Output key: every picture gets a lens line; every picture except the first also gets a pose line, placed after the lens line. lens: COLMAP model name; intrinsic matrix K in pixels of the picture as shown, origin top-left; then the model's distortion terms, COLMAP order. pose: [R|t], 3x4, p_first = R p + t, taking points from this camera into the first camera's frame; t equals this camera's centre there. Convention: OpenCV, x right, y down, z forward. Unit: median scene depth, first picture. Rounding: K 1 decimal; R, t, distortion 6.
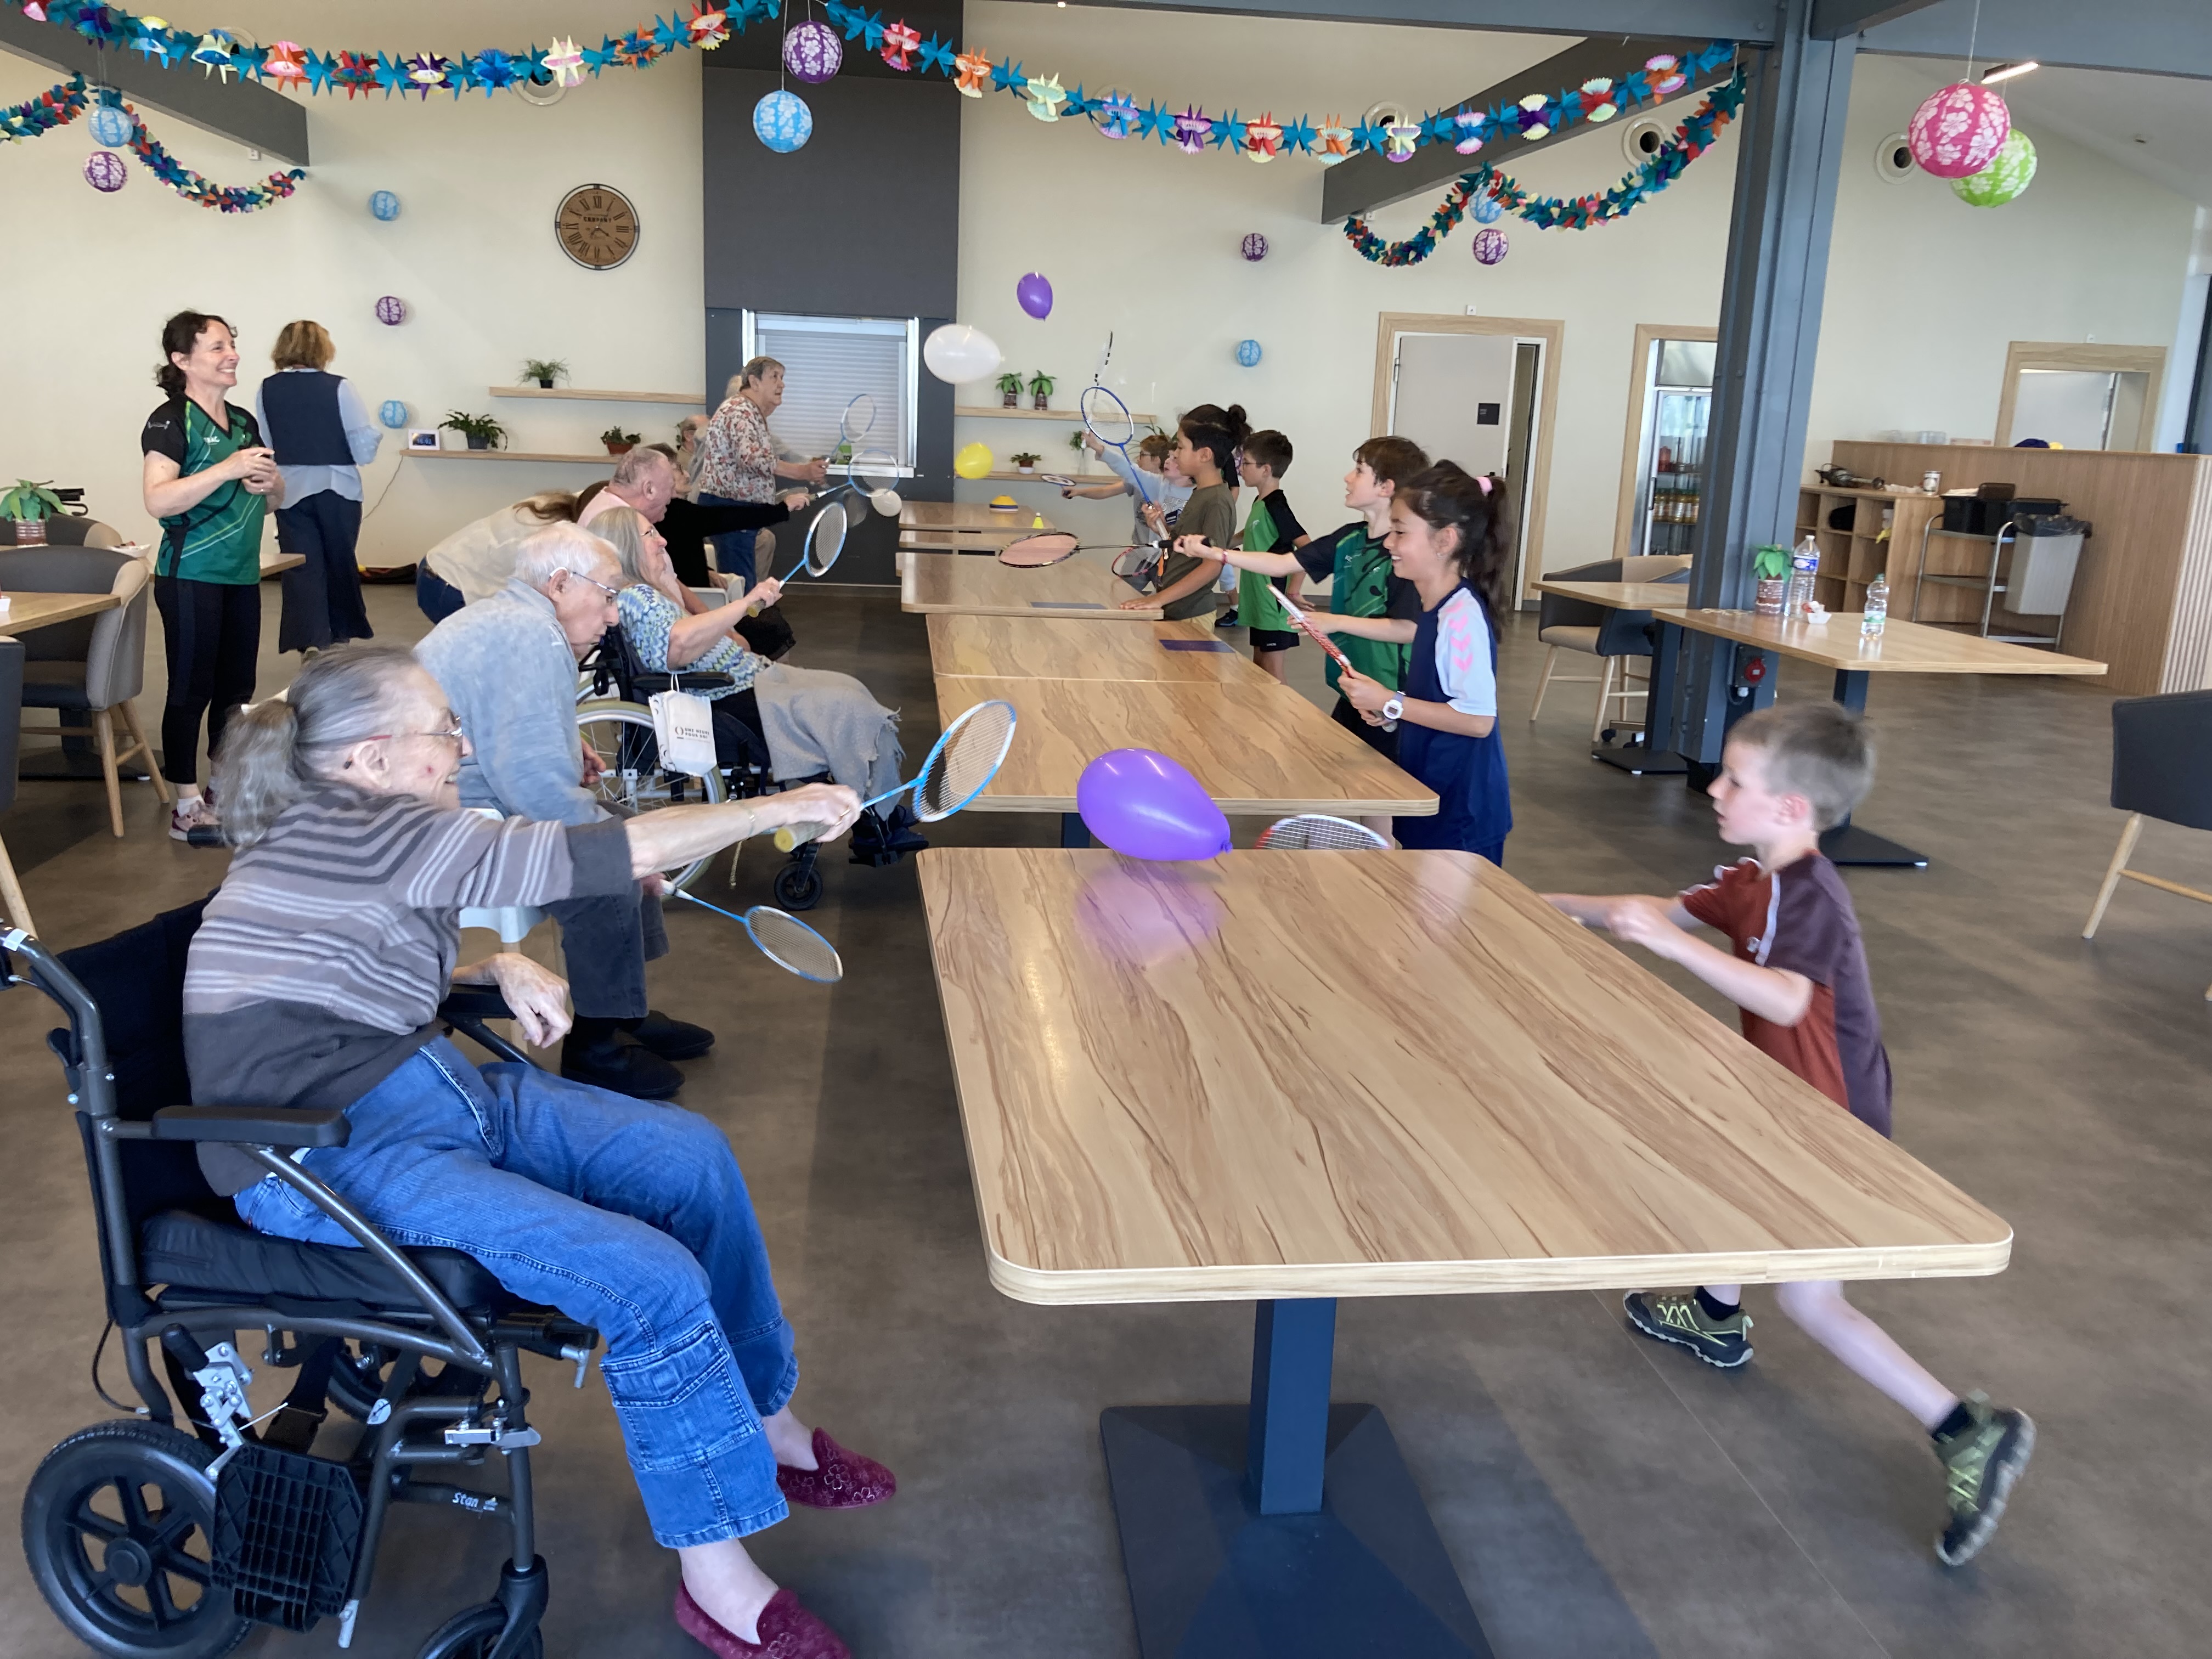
lens RADIAL K [[1834.0, 0, 1106.0], [0, 1834.0, 829.5], [0, 0, 1]] dist [0.027435, -0.045917]
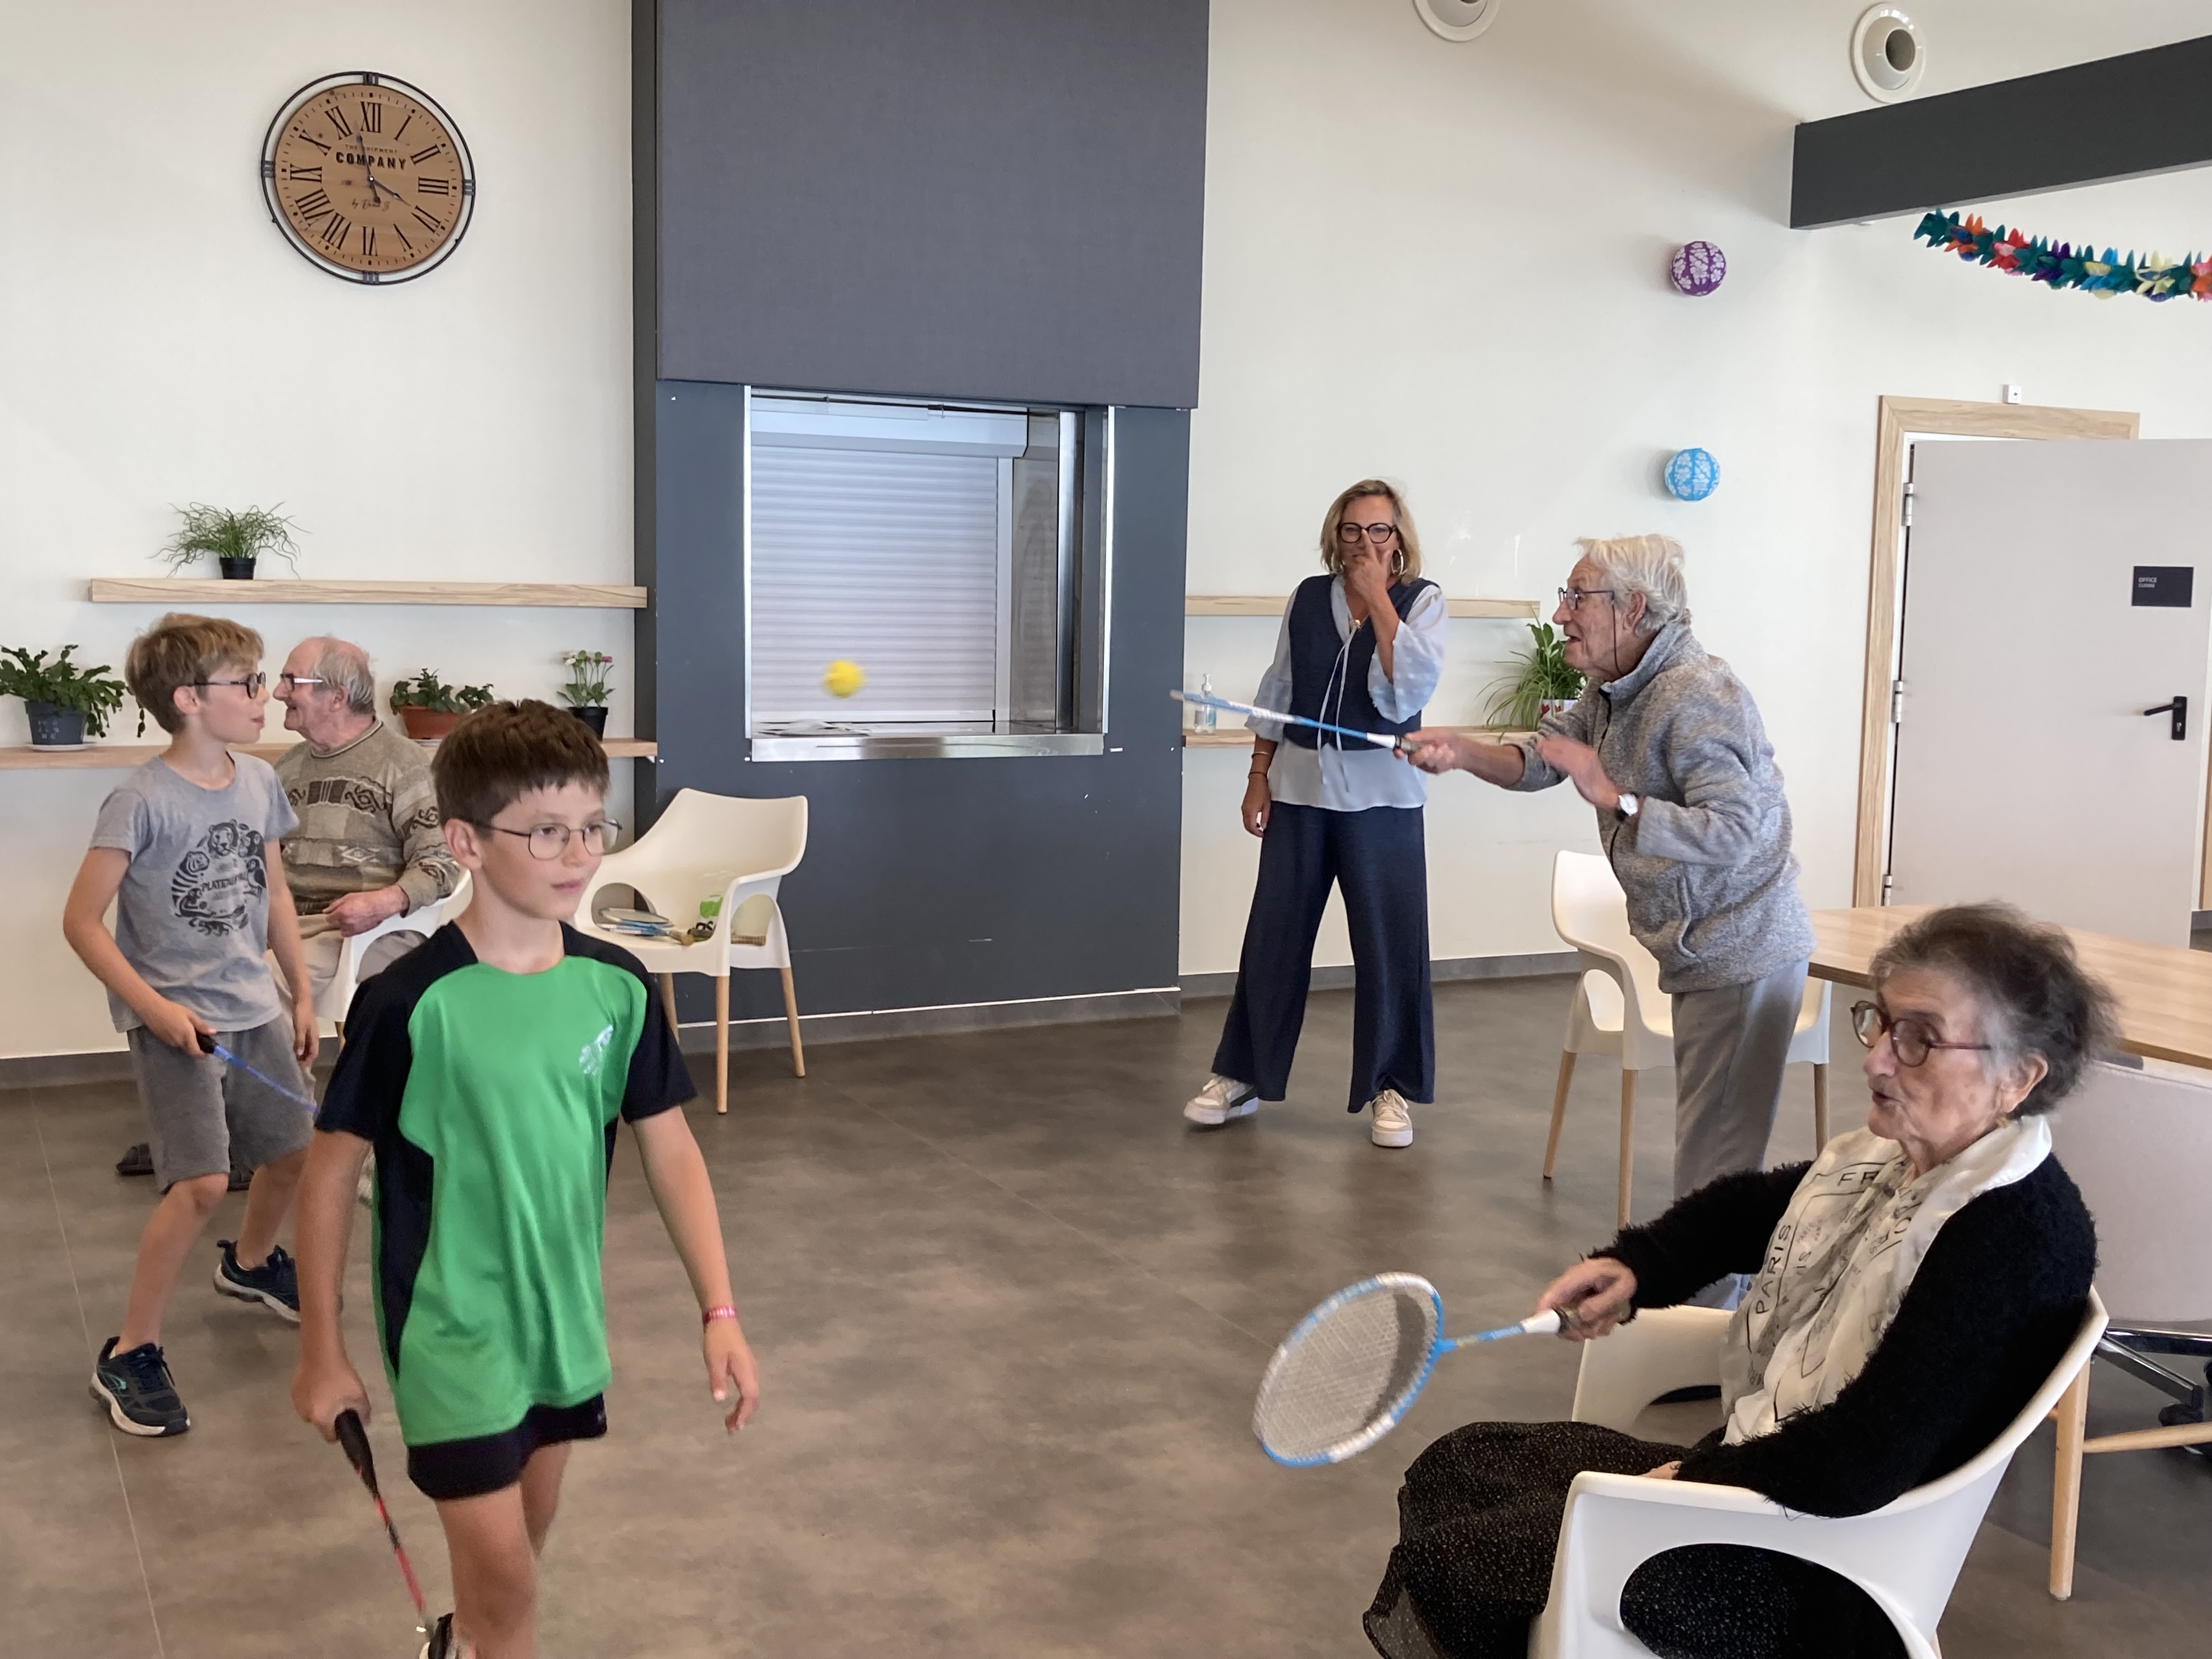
lens RADIAL K [[2342.9, 0, 1106.0], [0, 2342.9, 829.5], [0, 0, 1]] dist [0.008616, -0.015268]
pose [[0.943943, -0.058444, 0.324895, -0.455903], [0.094369, 0.990905, -0.095927, -0.190517], [-0.316334, 0.121210, 0.940873, 0.749237]]
